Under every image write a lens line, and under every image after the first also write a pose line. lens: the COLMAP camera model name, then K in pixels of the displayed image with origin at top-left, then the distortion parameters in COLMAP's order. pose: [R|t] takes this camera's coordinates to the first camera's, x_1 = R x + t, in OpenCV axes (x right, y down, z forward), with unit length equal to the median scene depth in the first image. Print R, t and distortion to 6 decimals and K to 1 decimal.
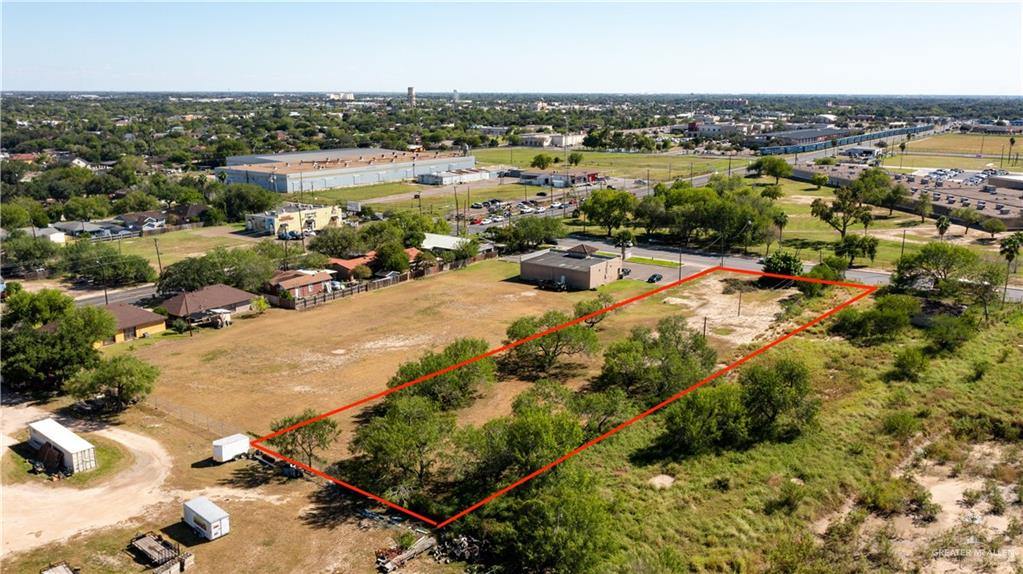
lens RADIAL K [[814.9, 0, 511.5], [0, 814.9, 287.0], [0, 0, 1]] dist [-0.001424, 0.003361]
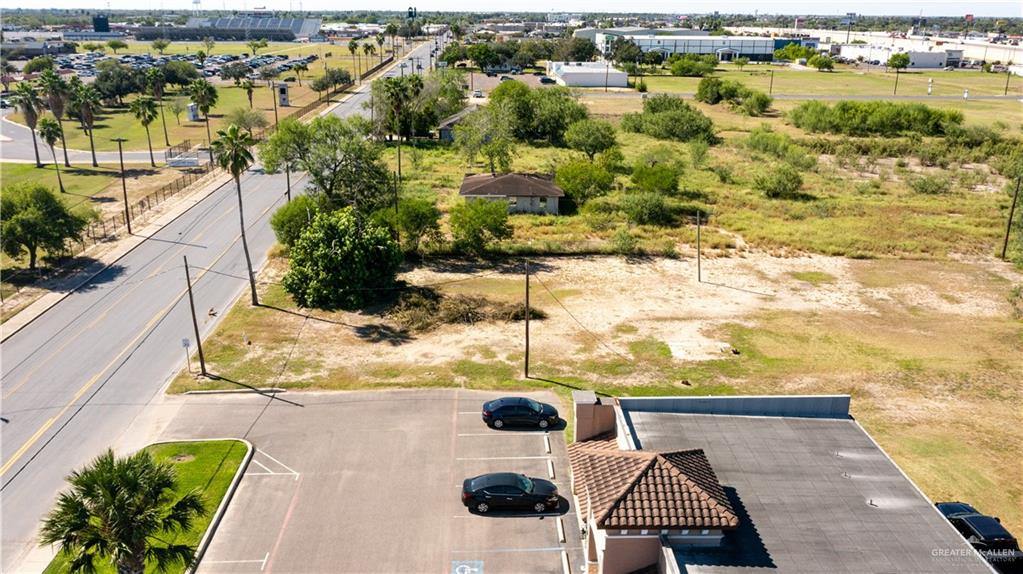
lens RADIAL K [[814.9, 0, 511.5], [0, 814.9, 287.0], [0, 0, 1]] dist [-0.001424, 0.003361]
pose [[-0.619912, -0.261907, 0.739671, -0.013949], [0.171604, 0.874582, 0.453497, -0.213536], [-0.765677, 0.408058, -0.497219, 1.406096]]
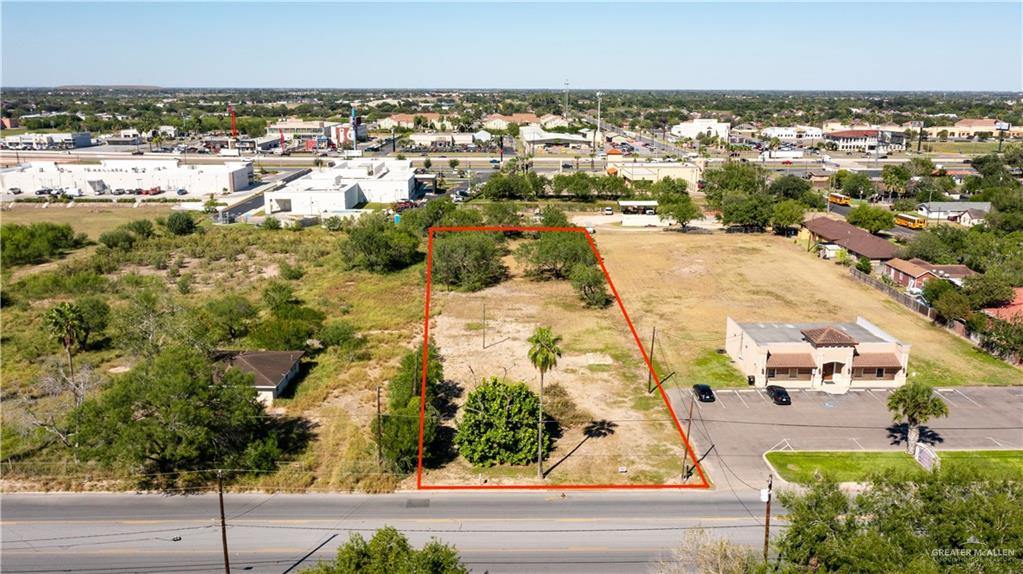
lens RADIAL K [[814.9, 0, 511.5], [0, 814.9, 287.0], [0, 0, 1]] dist [-0.001424, 0.003361]
pose [[-0.796042, 0.138356, -0.589215, 0.726413], [-0.148177, 0.899344, 0.411368, -0.341480], [0.586823, 0.414774, -0.695415, 1.591934]]
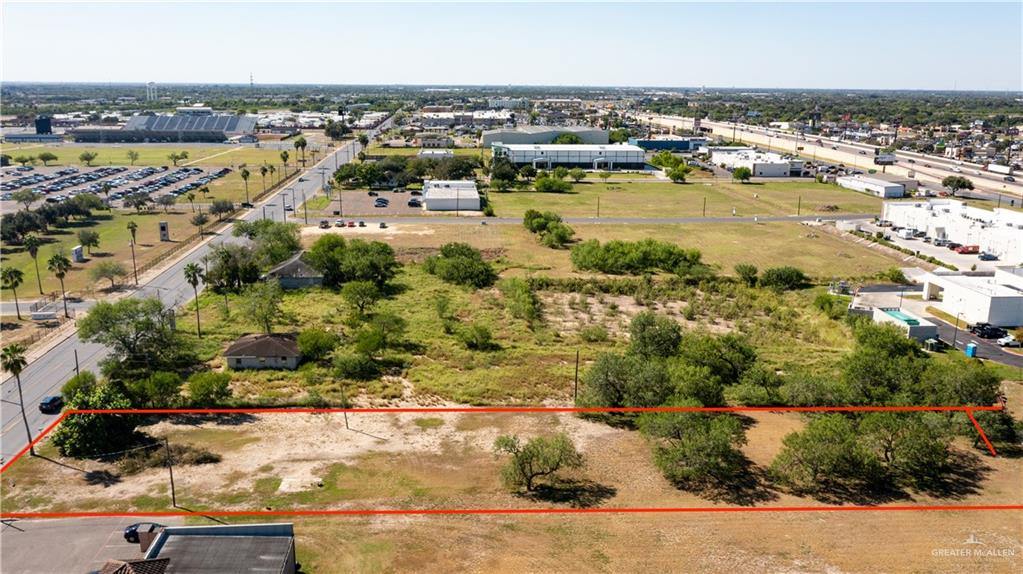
lens RADIAL K [[814.9, 0, 511.5], [0, 814.9, 287.0], [0, 0, 1]] dist [-0.001424, 0.003361]
pose [[-0.654208, -0.193807, 0.731062, -0.346830], [0.164585, 0.906964, 0.387722, -0.358743], [-0.738190, 0.373973, -0.561445, 1.326378]]
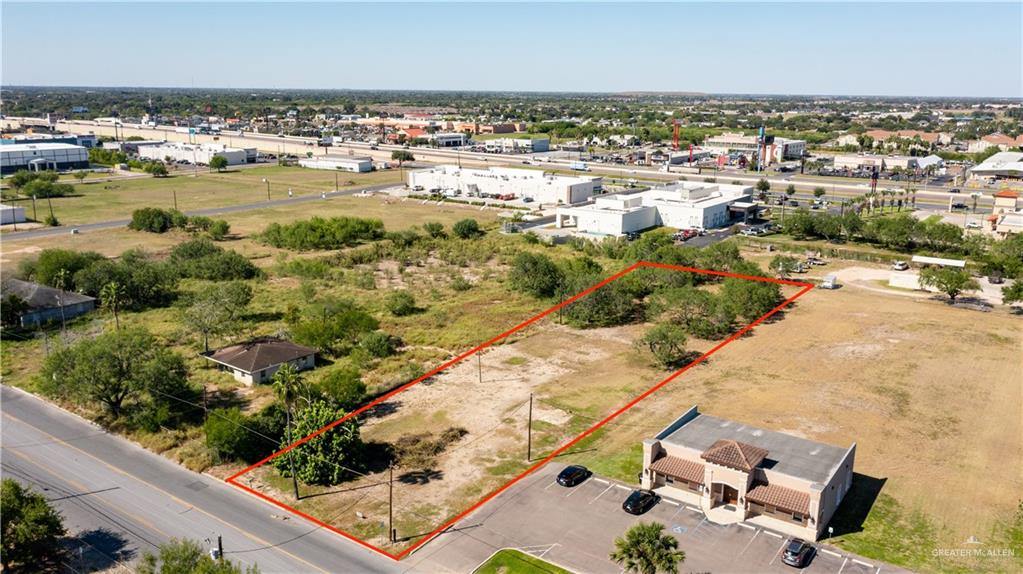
lens RADIAL K [[814.9, 0, 511.5], [0, 814.9, 287.0], [0, 0, 1]] dist [-0.001424, 0.003361]
pose [[-0.999800, -0.009997, -0.017293, 0.279019], [-0.016797, 0.889285, 0.457046, -0.419901], [0.010809, 0.457245, -0.889275, 1.738164]]
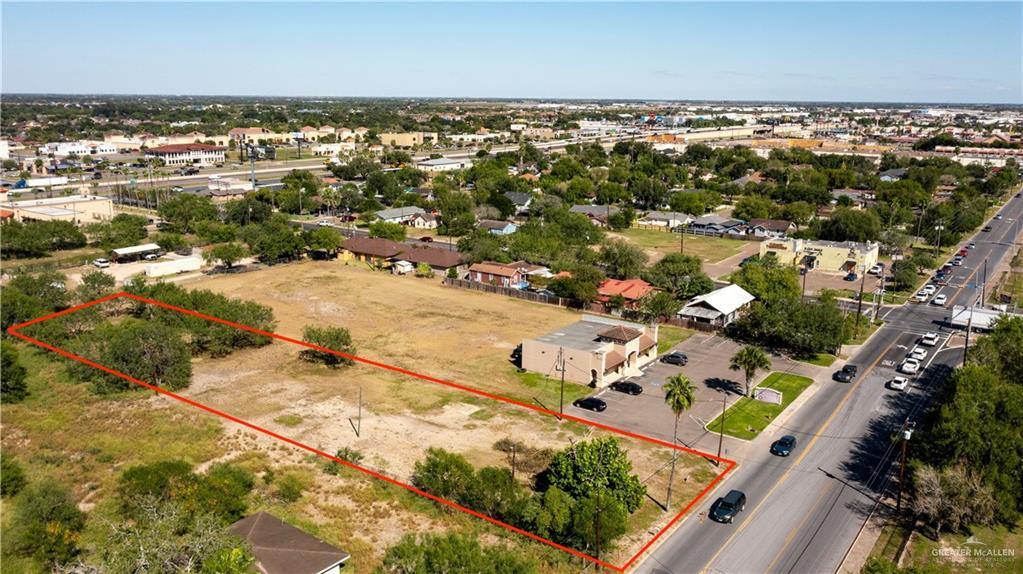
lens RADIAL K [[814.9, 0, 511.5], [0, 814.9, 287.0], [0, 0, 1]] dist [-0.001424, 0.003361]
pose [[0.004396, 0.225721, -0.974182, 0.943411], [-0.242935, 0.945248, 0.217921, -0.266401], [0.970033, 0.235705, 0.058991, 1.112550]]
